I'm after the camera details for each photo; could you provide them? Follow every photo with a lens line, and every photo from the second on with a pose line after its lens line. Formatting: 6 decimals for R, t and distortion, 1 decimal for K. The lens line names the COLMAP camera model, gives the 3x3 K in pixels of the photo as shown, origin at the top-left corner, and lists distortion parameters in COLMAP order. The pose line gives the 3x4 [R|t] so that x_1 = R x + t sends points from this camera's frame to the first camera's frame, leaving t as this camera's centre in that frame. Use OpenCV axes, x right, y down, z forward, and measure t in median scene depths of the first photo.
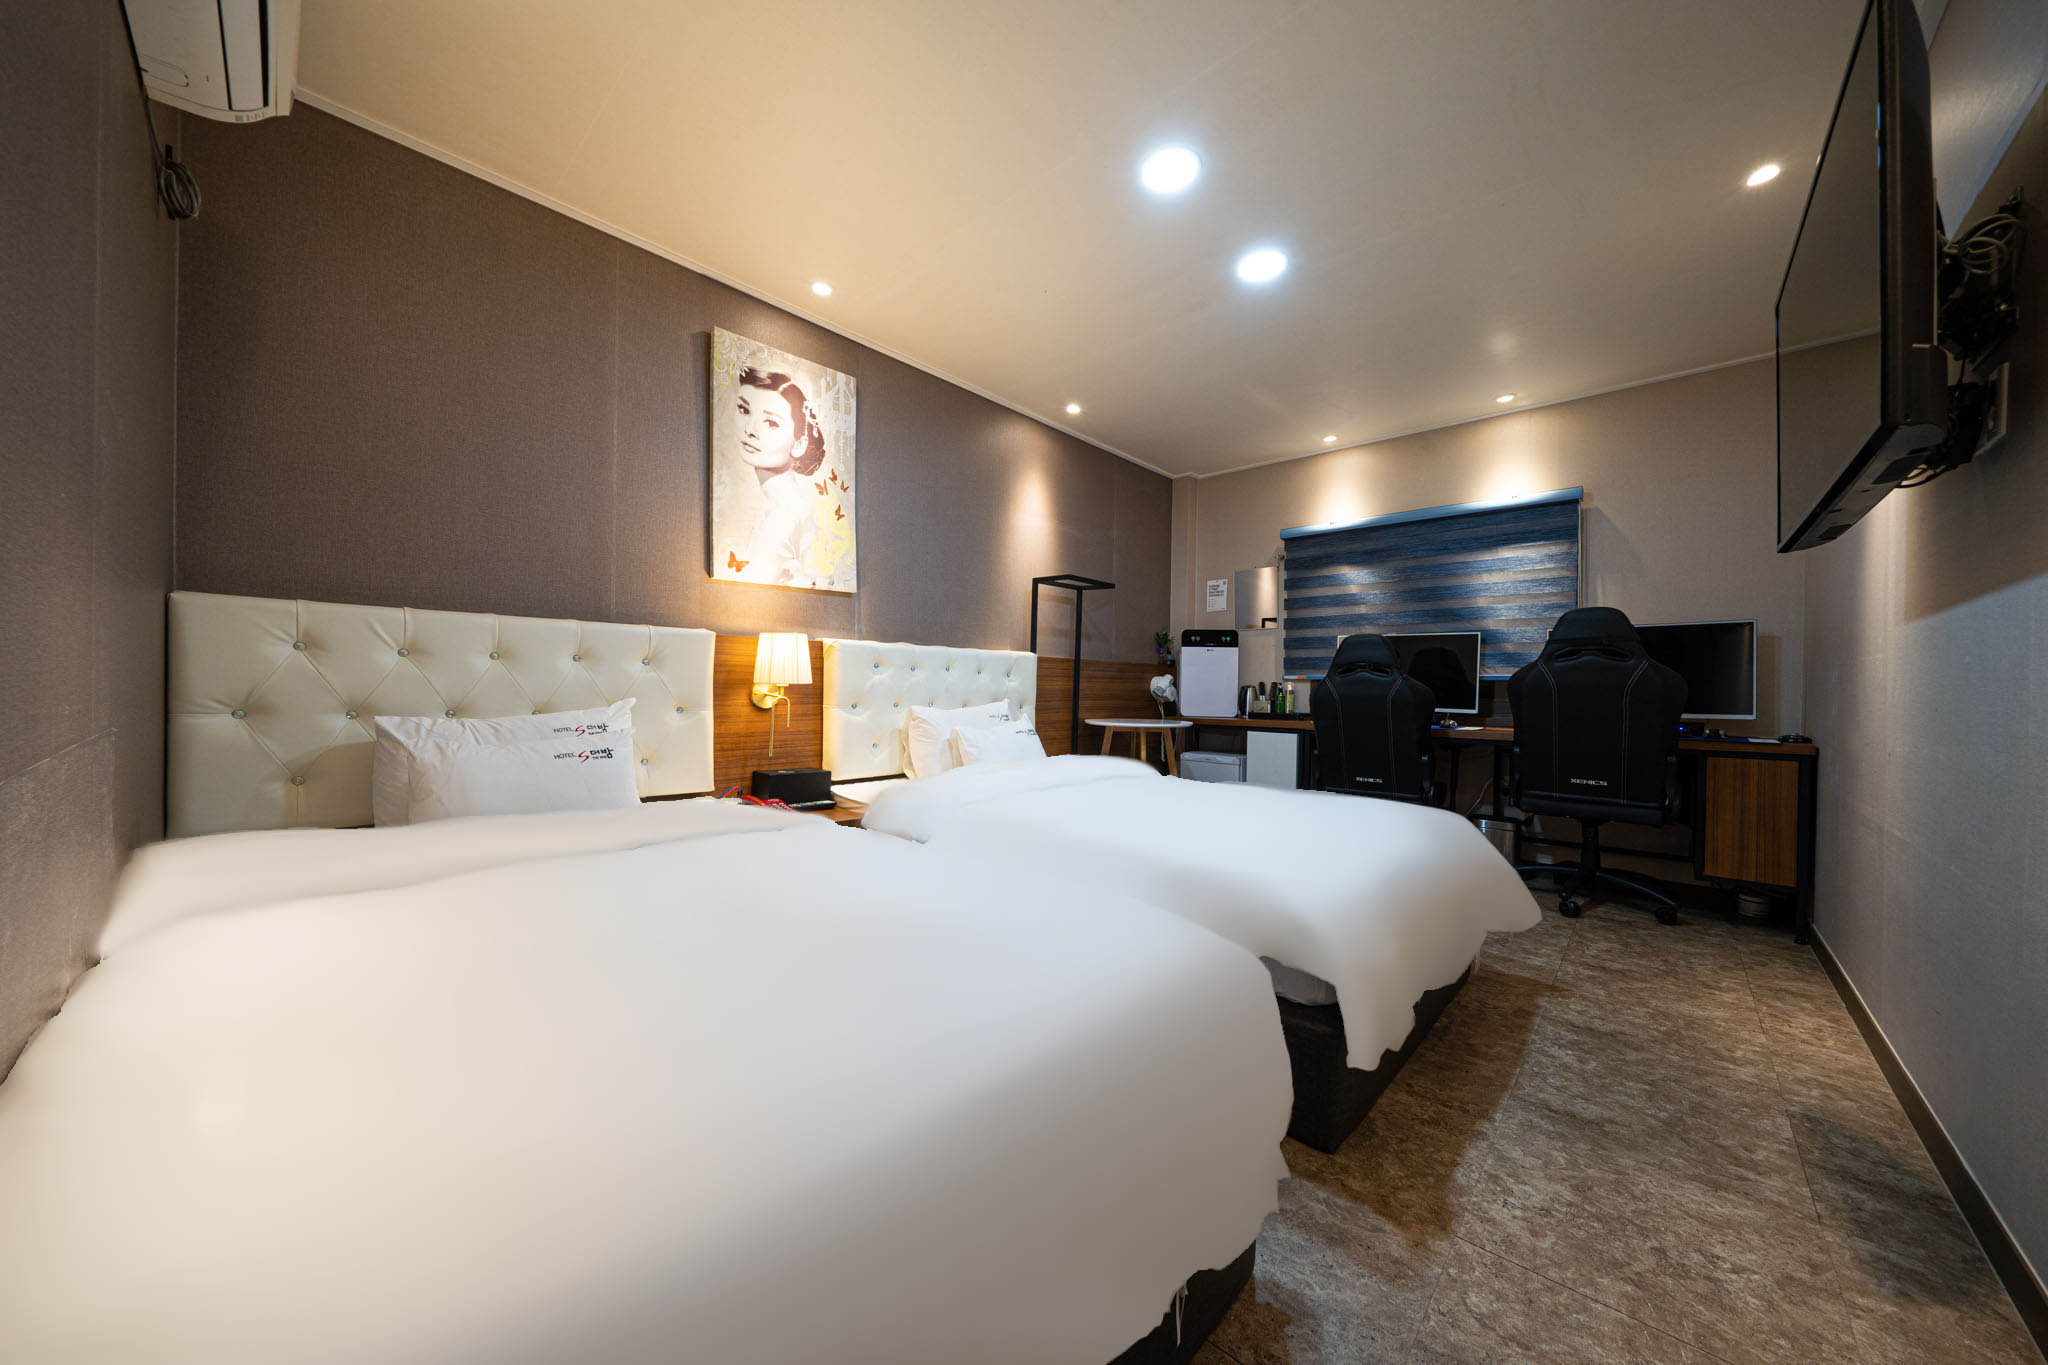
lens RADIAL K [[701.5, 0, 997.9], [0, 701.5, 684.0], [0, 0, 1]] dist [-0.014266, 0.003249]
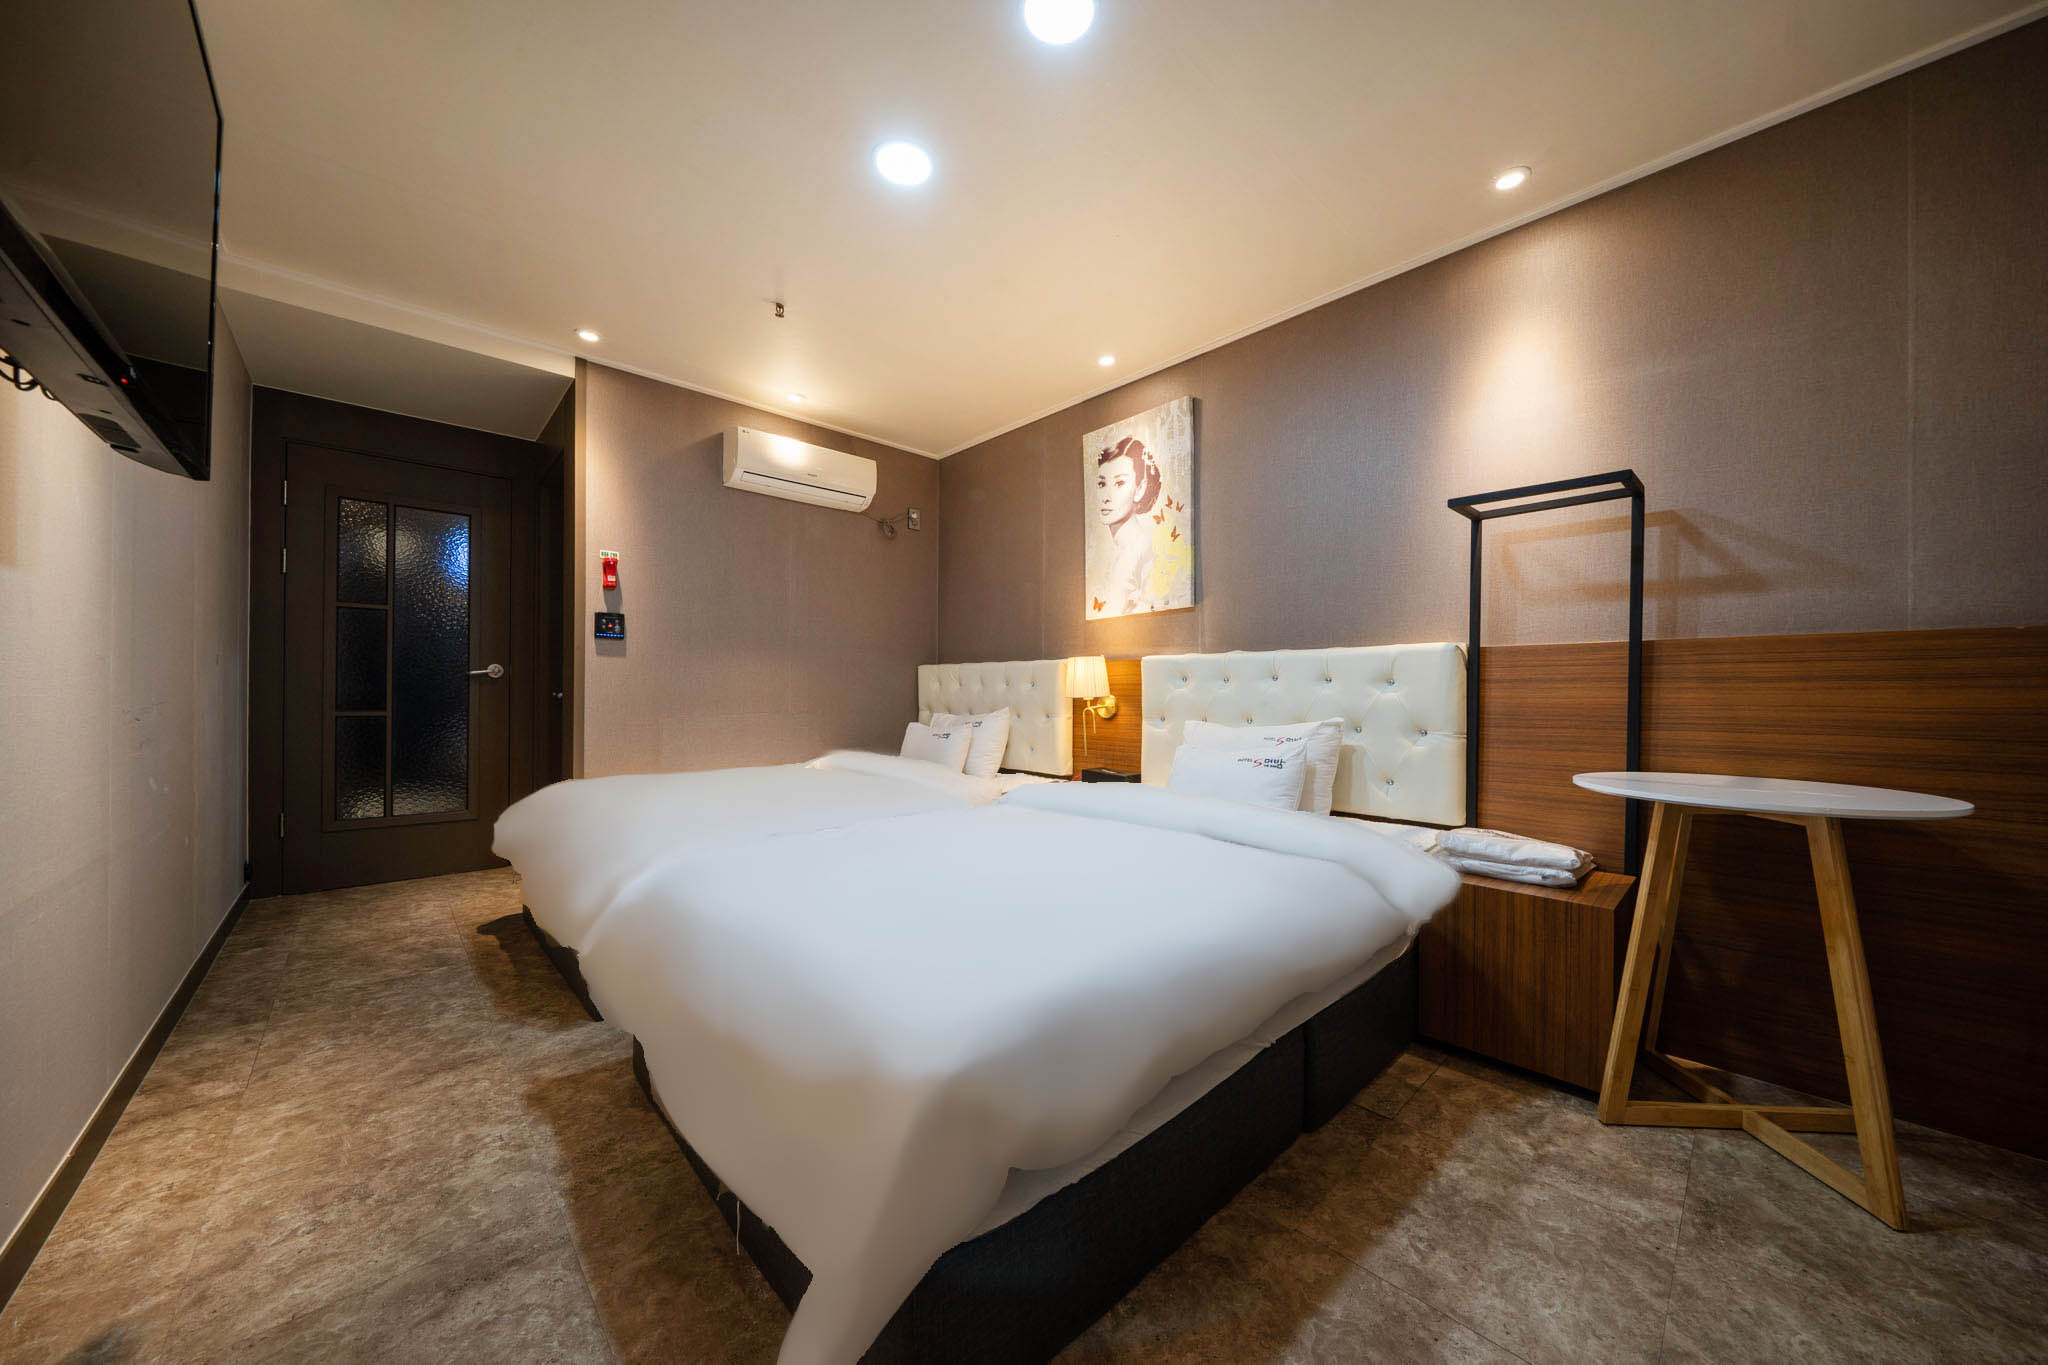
lens RADIAL K [[702.0, 0, 1023.2], [0, 702.0, 672.9], [0, 0, 1]] dist [0.000726, 0.000209]
pose [[-0.056293, -0.049754, -0.997174, 0.919089], [-0.006900, 0.998753, -0.049443, 0.016933], [0.998390, 0.004098, -0.056566, 0.941391]]
